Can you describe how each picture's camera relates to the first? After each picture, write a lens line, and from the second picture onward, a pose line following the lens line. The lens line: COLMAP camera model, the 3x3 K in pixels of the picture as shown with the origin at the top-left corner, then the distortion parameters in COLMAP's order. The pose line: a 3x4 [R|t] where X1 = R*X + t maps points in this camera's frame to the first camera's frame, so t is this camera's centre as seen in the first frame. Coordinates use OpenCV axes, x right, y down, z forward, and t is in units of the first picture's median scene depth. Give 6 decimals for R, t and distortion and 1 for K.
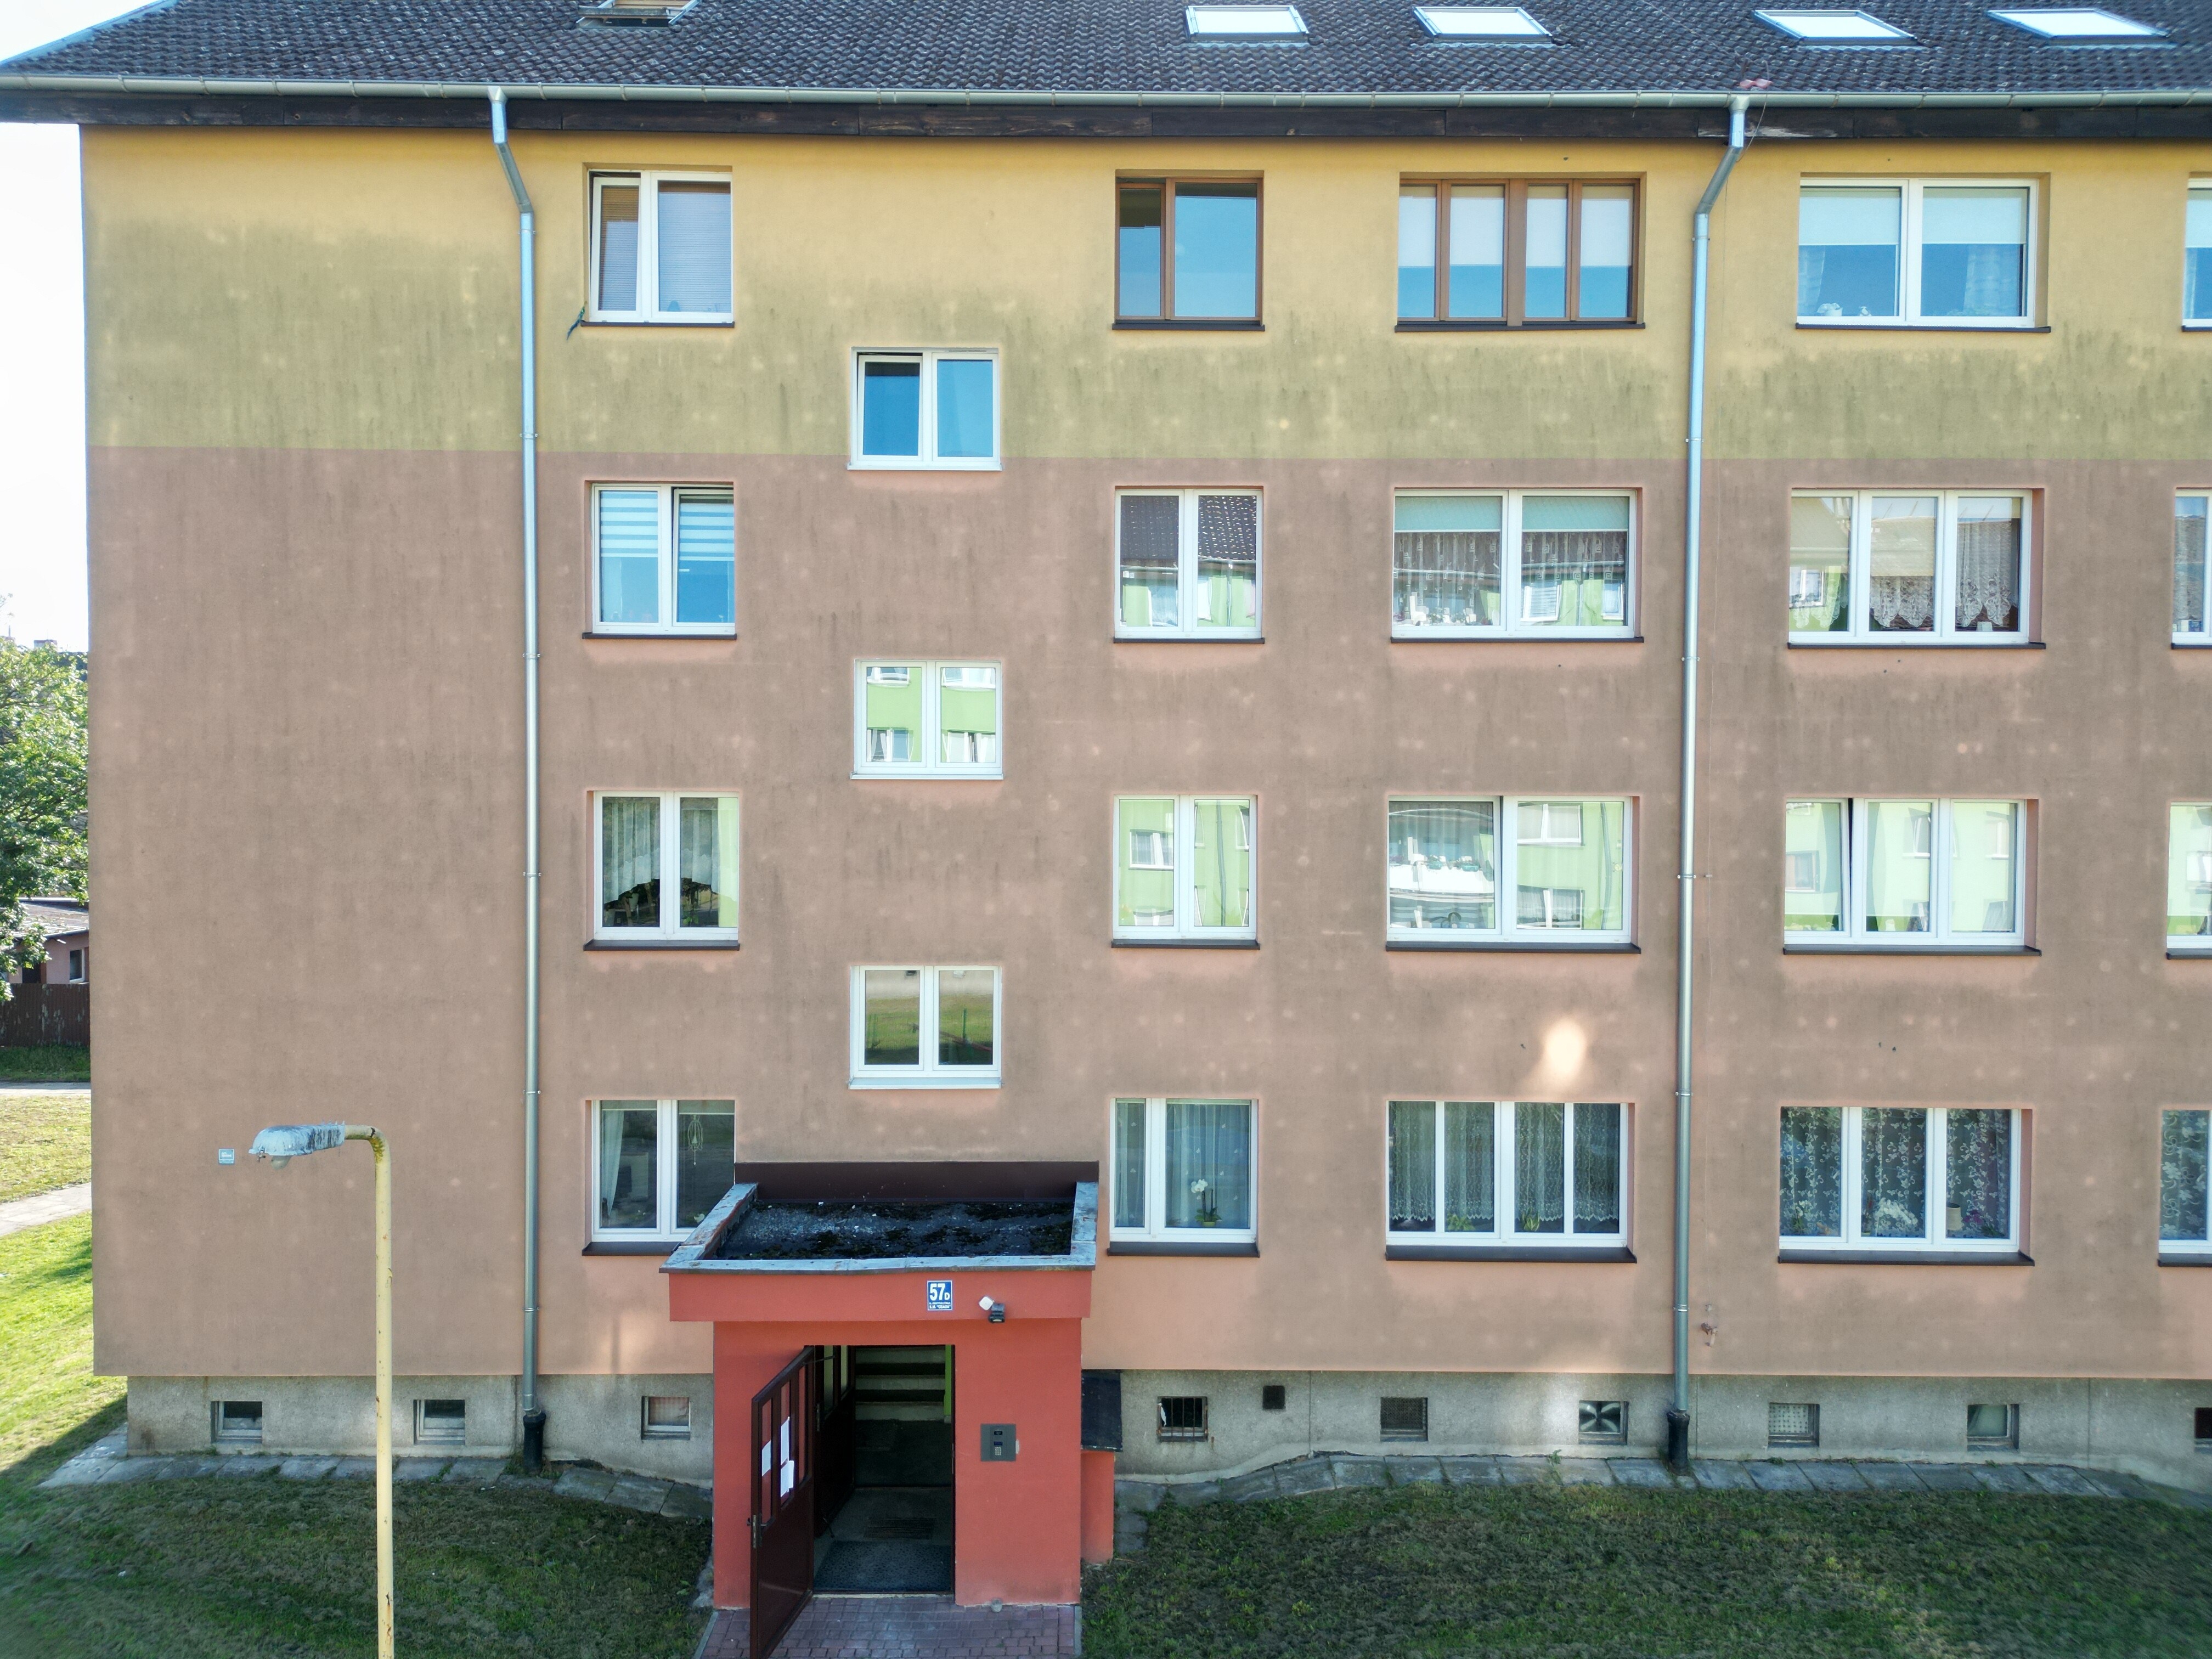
lens RADIAL K [[1649.2, 0, 1106.0], [0, 1649.2, 829.5], [0, 0, 1]] dist [-0.001678, -0.000354]
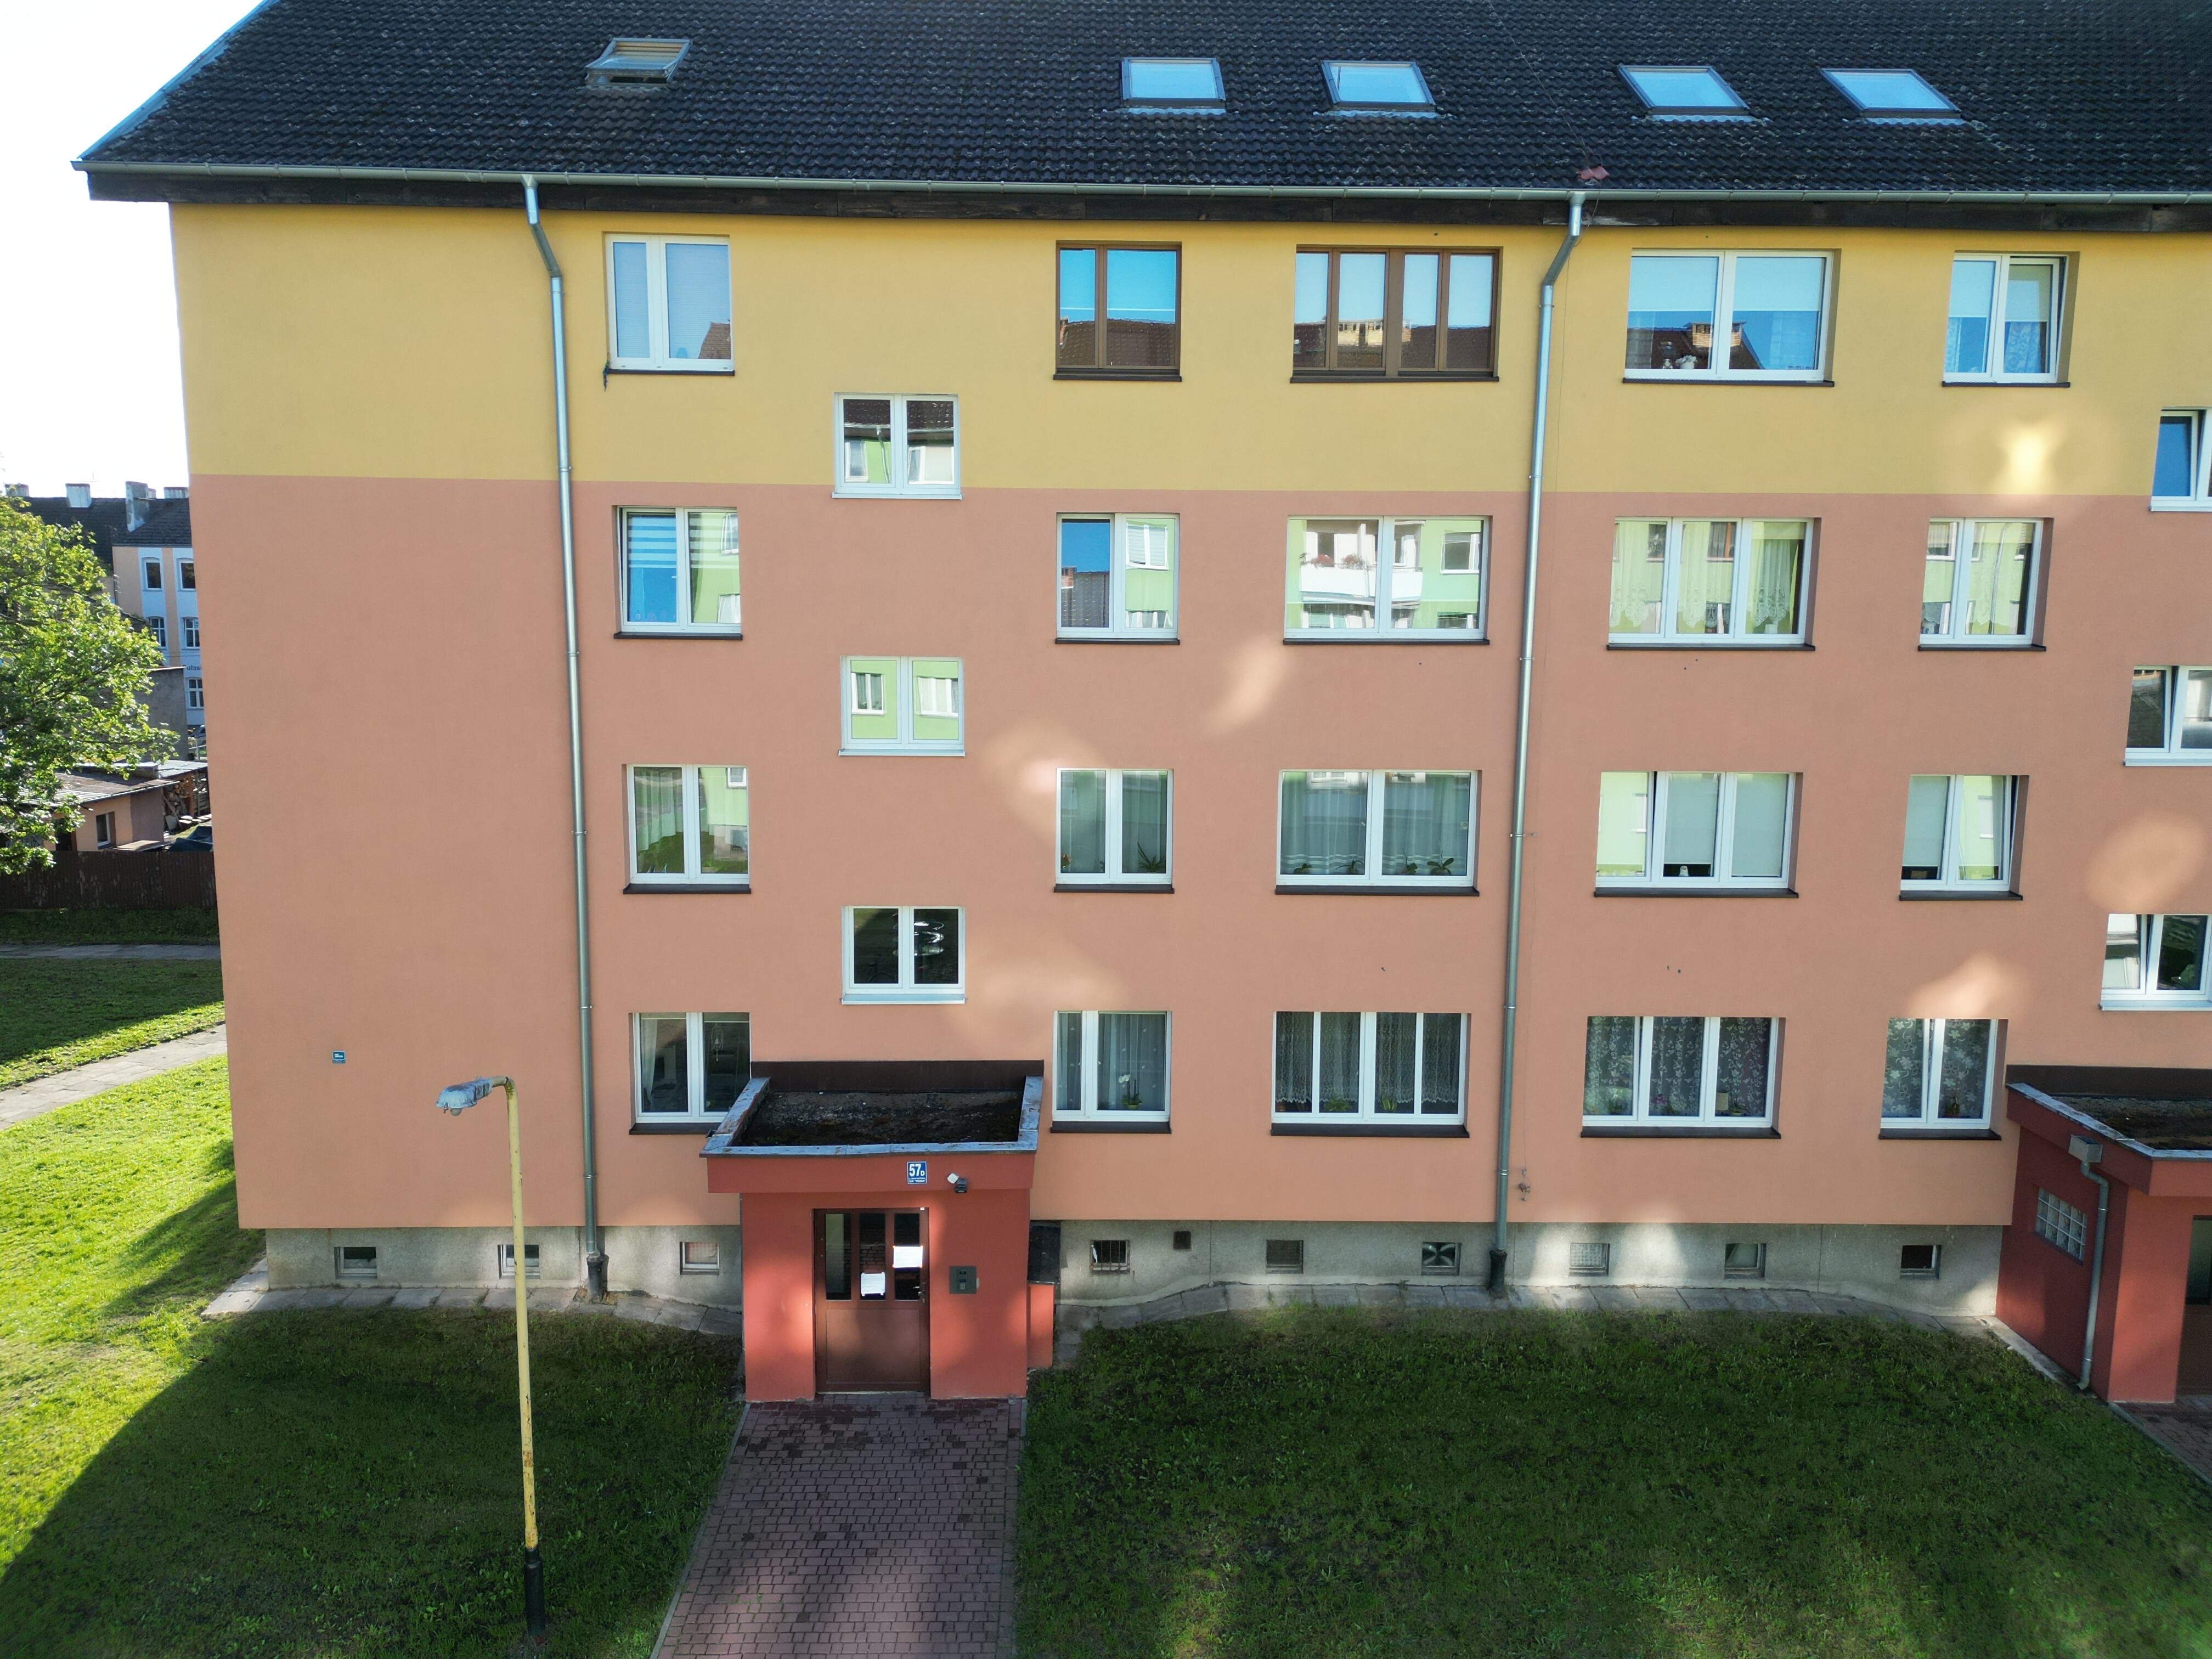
lens RADIAL K [[1555.6, 0, 1102.3], [0, 1555.6, 881.1], [0, 0, 1]] dist [0.002078, -0.002513]
pose [[0.999768, 0.001232, 0.021489, 0.014803], [-0.003839, 0.992557, 0.121721, -0.075918], [-0.021179, -0.121776, 0.992332, -0.153307]]
